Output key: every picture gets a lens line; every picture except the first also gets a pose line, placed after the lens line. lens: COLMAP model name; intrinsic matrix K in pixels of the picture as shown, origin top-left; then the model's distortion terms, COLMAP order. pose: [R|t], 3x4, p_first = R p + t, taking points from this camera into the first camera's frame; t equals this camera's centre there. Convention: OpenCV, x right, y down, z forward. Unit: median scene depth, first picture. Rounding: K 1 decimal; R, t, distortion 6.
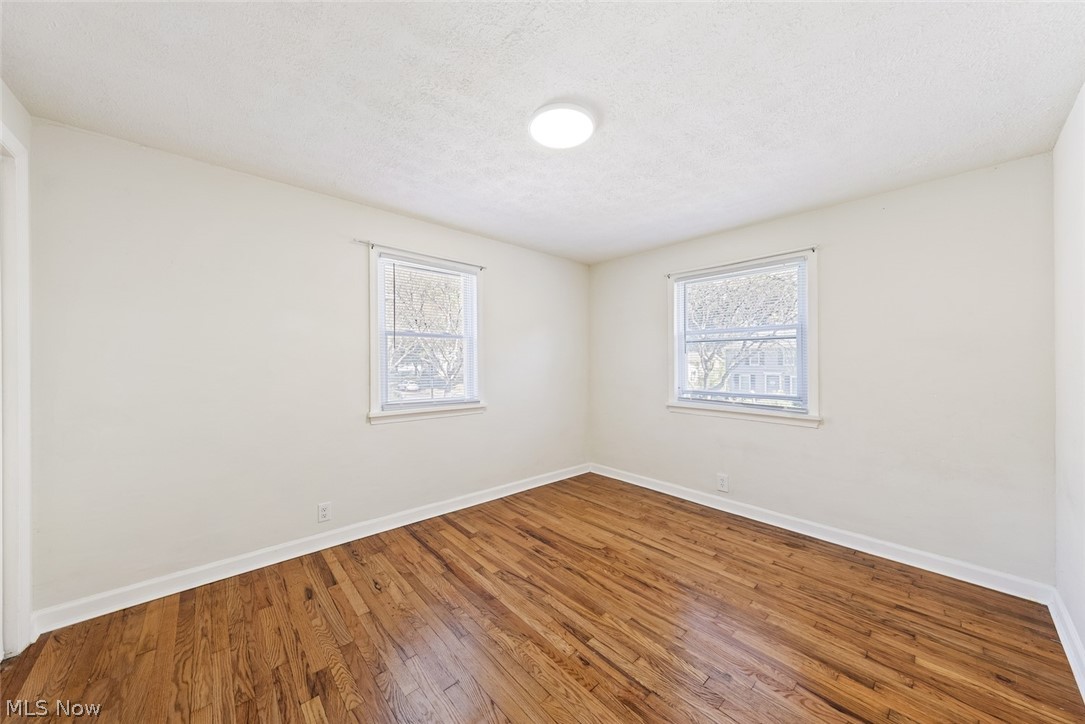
lens RADIAL K [[372.9, 0, 540.4], [0, 372.9, 355.8], [0, 0, 1]] dist [0.000119, 0.000122]
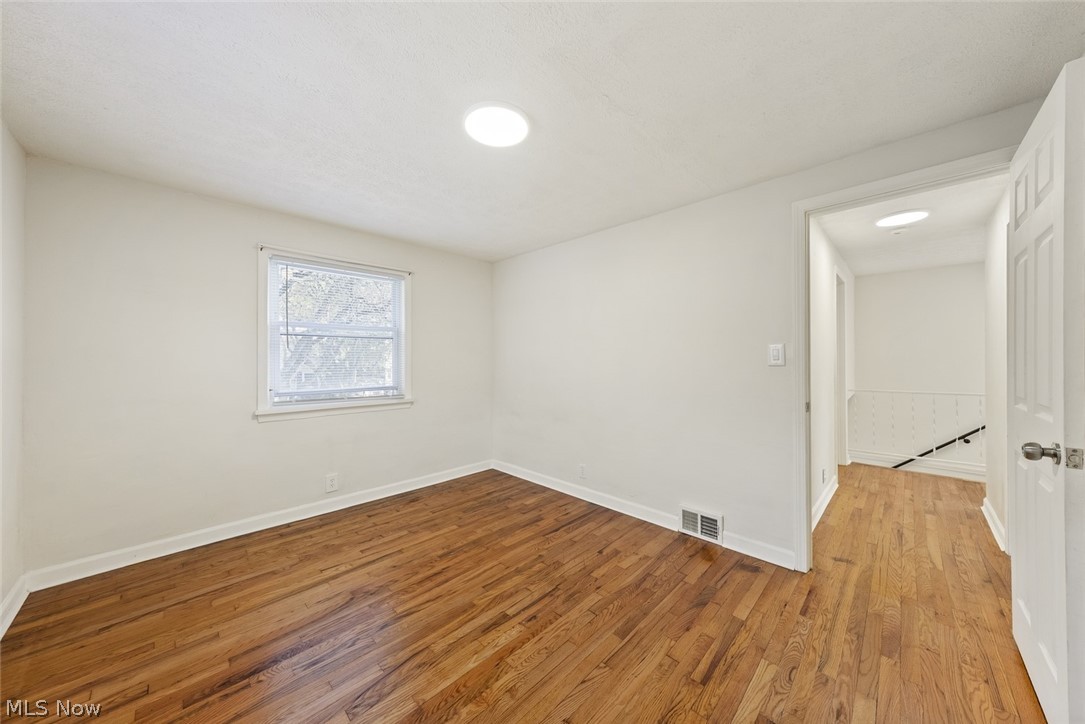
lens RADIAL K [[372.9, 0, 540.4], [0, 372.9, 355.8], [0, 0, 1]] dist [0.000119, 0.000122]
pose [[-0.061930, 0.001350, 0.998080, -0.662911], [-0.013547, 0.999906, -0.002193, 0.005657], [-0.997989, -0.013657, -0.061906, 0.675929]]
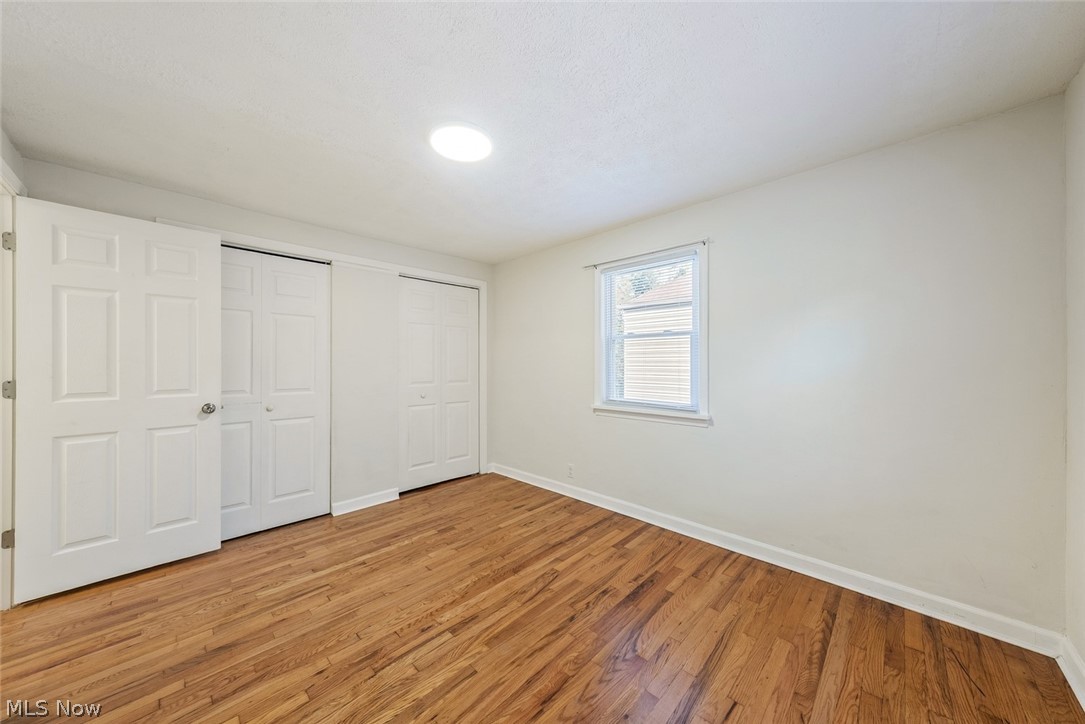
lens RADIAL K [[366.1, 0, 542.5], [0, 366.1, 362.0], [0, 0, 1]] dist [0.001315, 0.000114]
pose [[0.078217, -0.002762, -0.996933, 0.800961], [0.018886, 0.999821, -0.001288, 0.012795], [0.996757, -0.018727, 0.078255, 0.817722]]
